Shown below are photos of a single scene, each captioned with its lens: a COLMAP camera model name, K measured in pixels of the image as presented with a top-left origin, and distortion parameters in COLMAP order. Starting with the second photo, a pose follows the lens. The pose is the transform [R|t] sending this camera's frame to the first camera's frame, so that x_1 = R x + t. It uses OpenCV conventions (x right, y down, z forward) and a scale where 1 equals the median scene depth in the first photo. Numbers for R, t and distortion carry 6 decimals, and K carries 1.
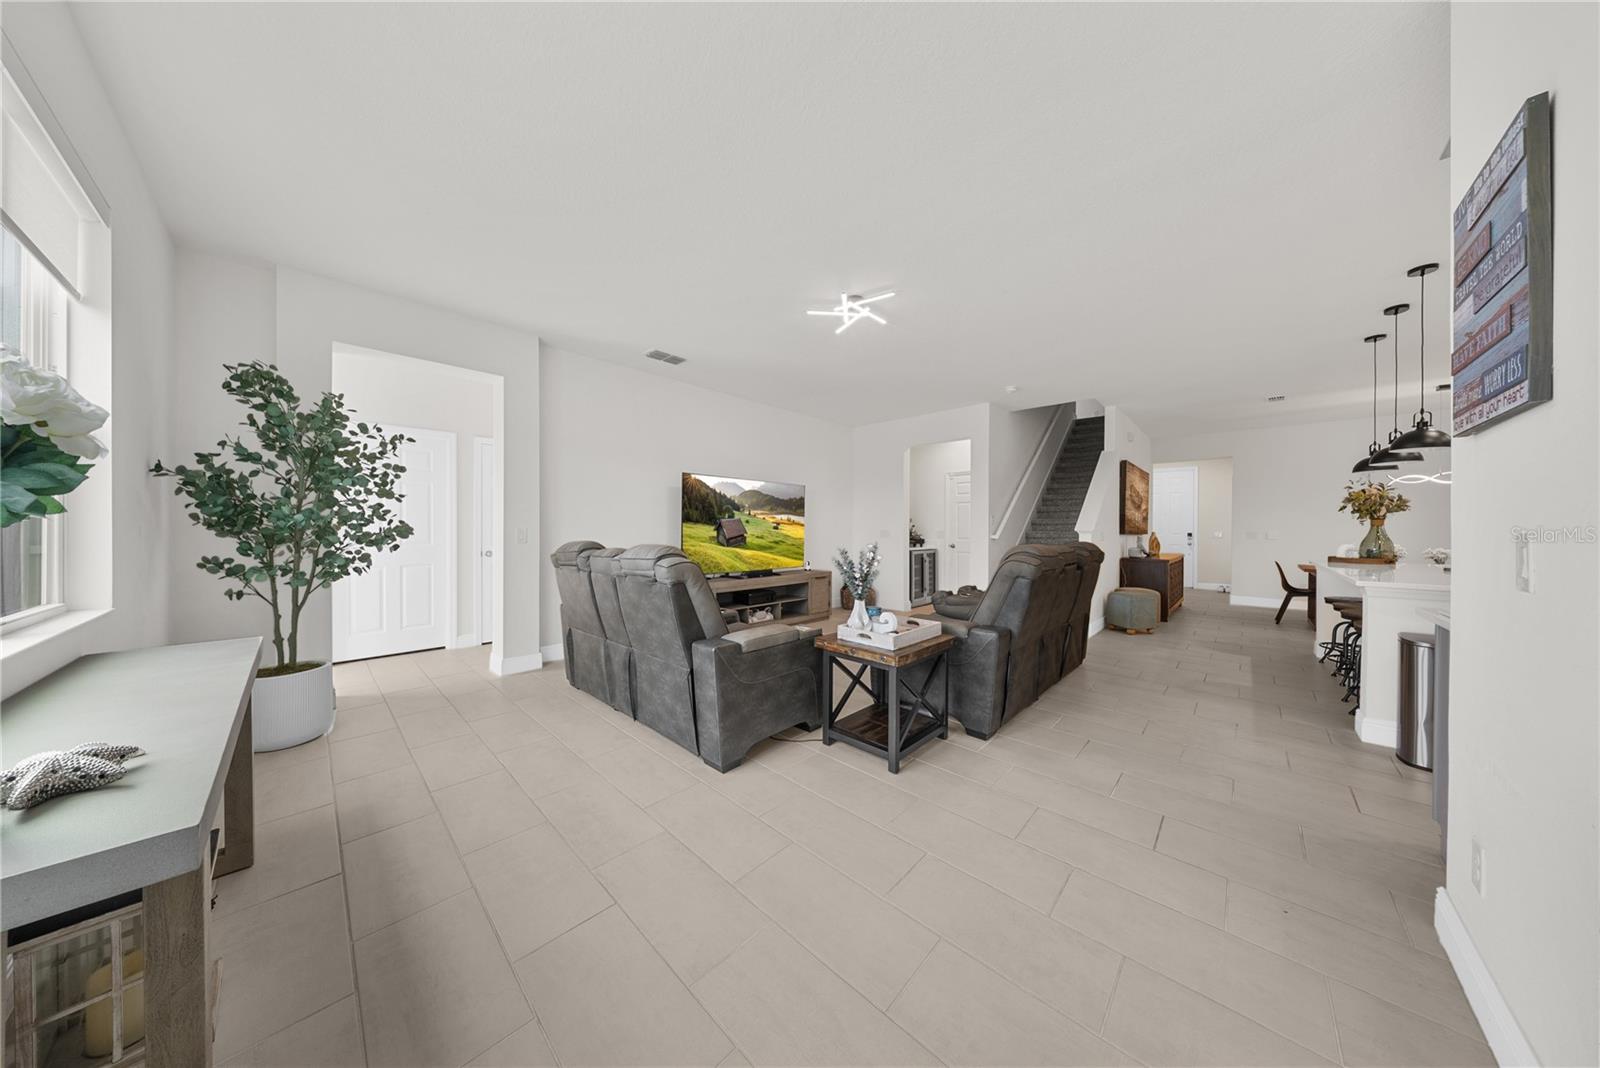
lens RADIAL K [[476.8, 0, 781.7], [0, 476.8, 525.4], [0, 0, 1]] dist [-0.000289, -0.001252]
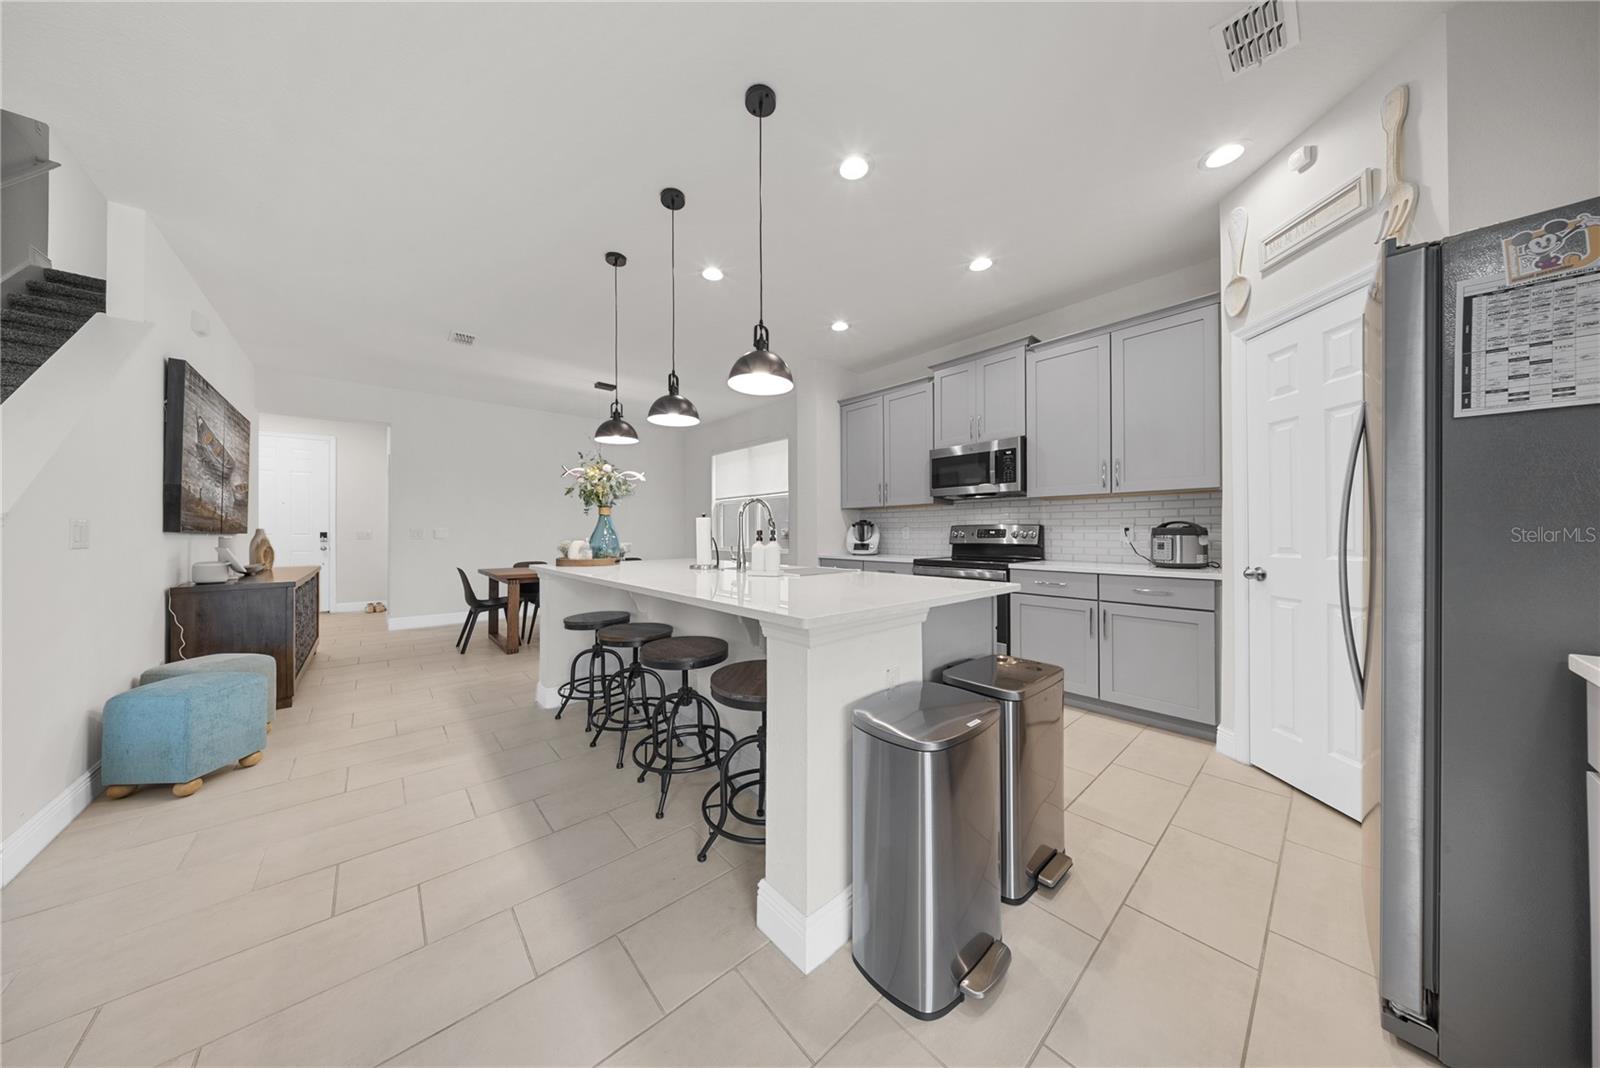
lens RADIAL K [[476.8, 0, 792.2], [0, 476.8, 530.7], [0, 0, 1]] dist [-0.000289, -0.001252]
pose [[0.070879, -0.005419, 0.997470, 0.341534], [-0.000587, 0.999985, 0.005474, 0.014308], [-0.997485, -0.000973, 0.070875, 0.431150]]
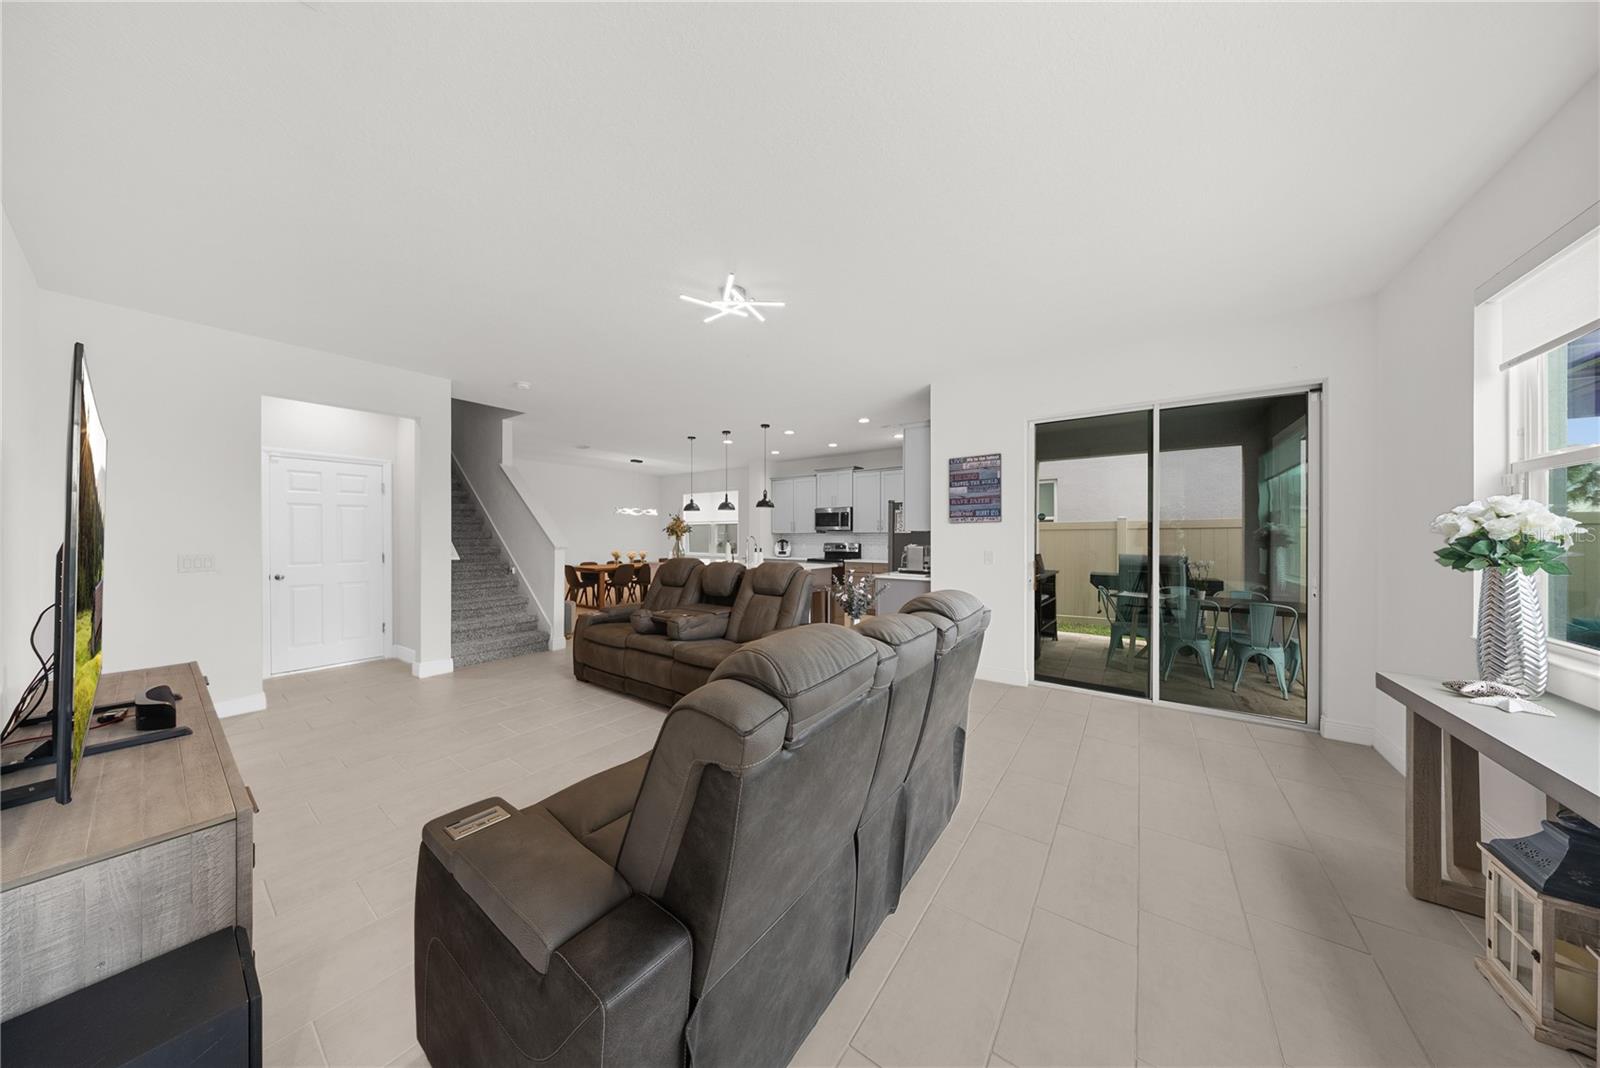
lens RADIAL K [[476.8, 0, 798.6], [0, 476.8, 531.1], [0, 0, 1]] dist [-0.000289, -0.001252]
pose [[-0.146967, 0.000105, 0.989141, -0.393064], [-0.008462, 0.999963, -0.001363, -0.023272], [-0.989105, -0.008570, -0.146961, 0.545629]]
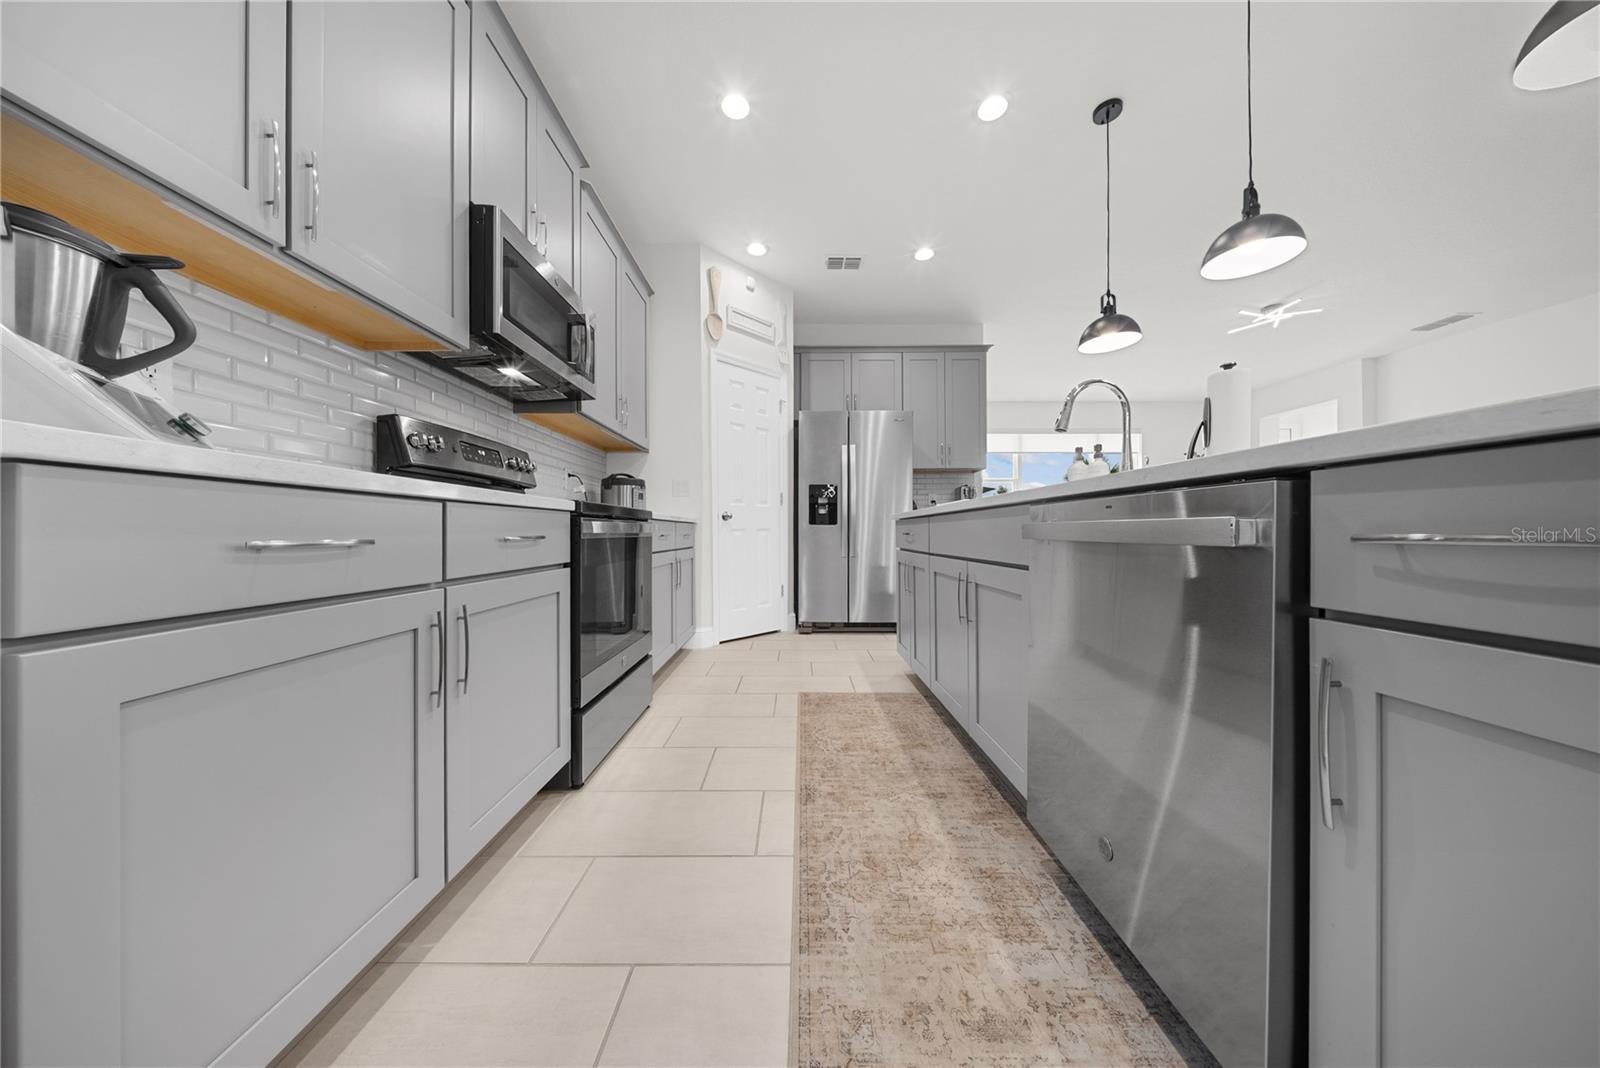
lens RADIAL K [[476.8, 0, 790.6], [0, 476.8, 531.7], [0, 0, 1]] dist [-0.000289, -0.001252]
pose [[-0.717795, -0.008202, -0.696206, 1.060077], [-0.000771, 0.999939, -0.010985, 0.074336], [0.696254, -0.007348, -0.717758, 0.562747]]
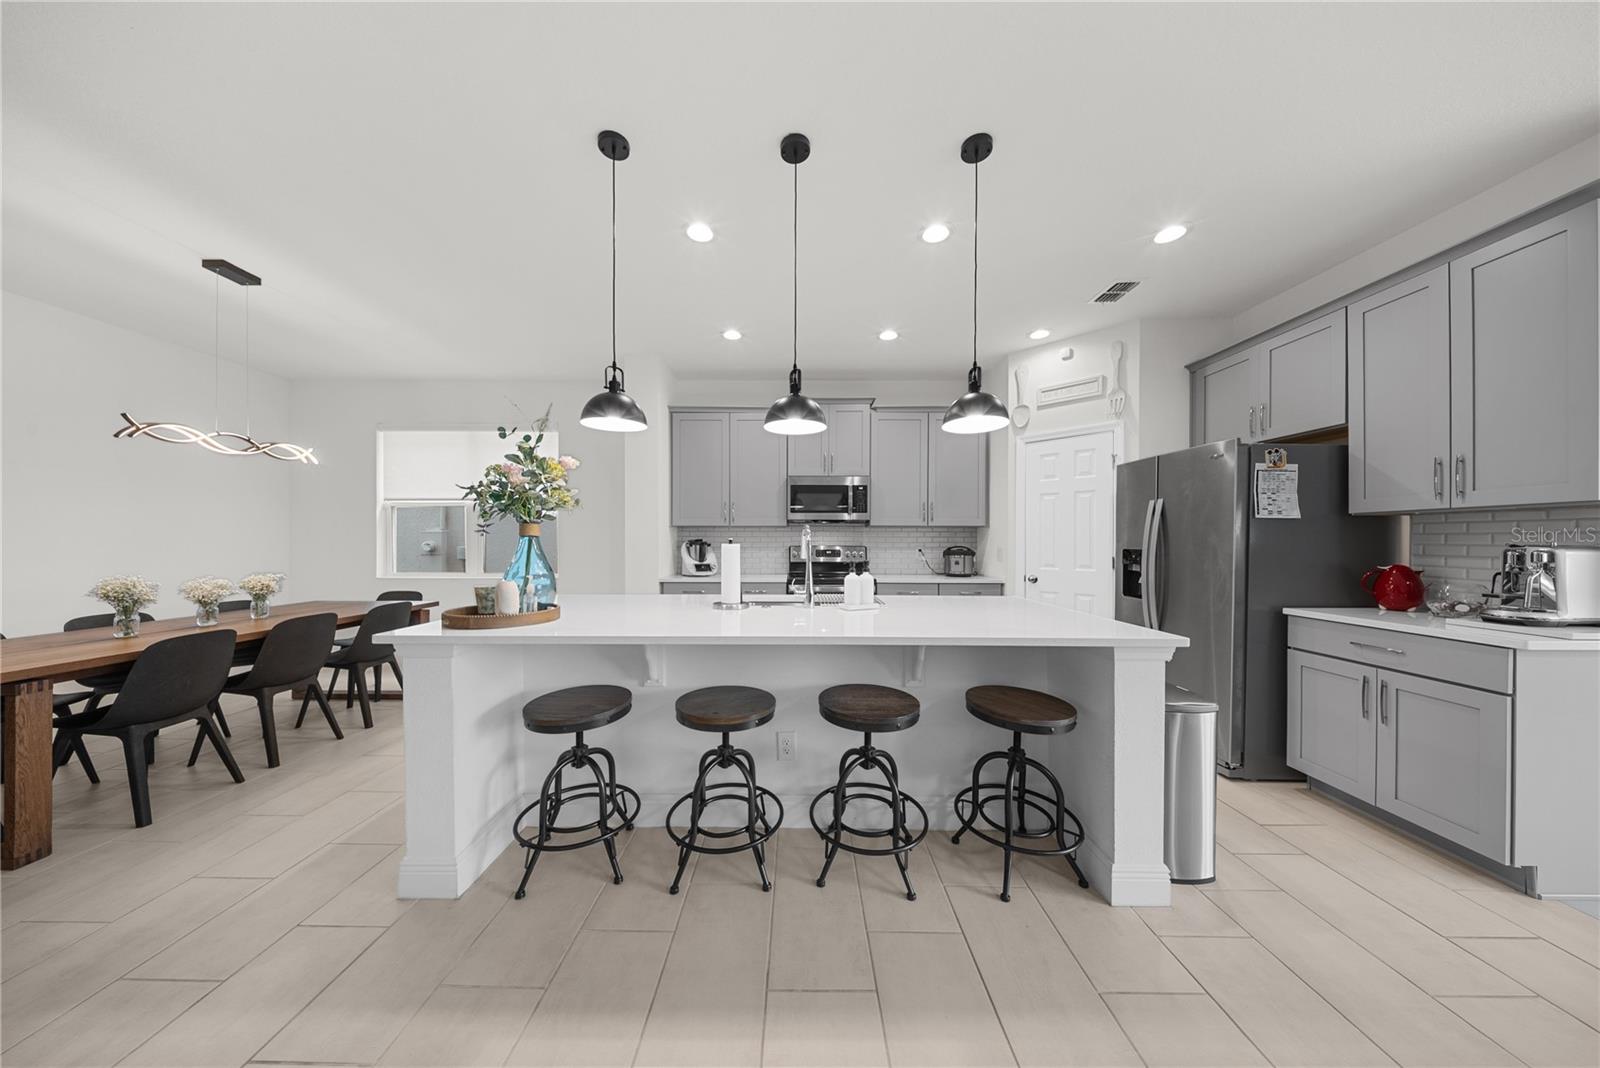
lens RADIAL K [[476.8, 0, 793.7], [0, 476.8, 543.6], [0, 0, 1]] dist [-0.000289, -0.001252]
pose [[-0.698052, -0.013767, 0.715915, 0.496366], [-0.011904, 0.999900, 0.007620, 0.000816], [-0.715948, -0.003203, -0.698146, 0.769176]]
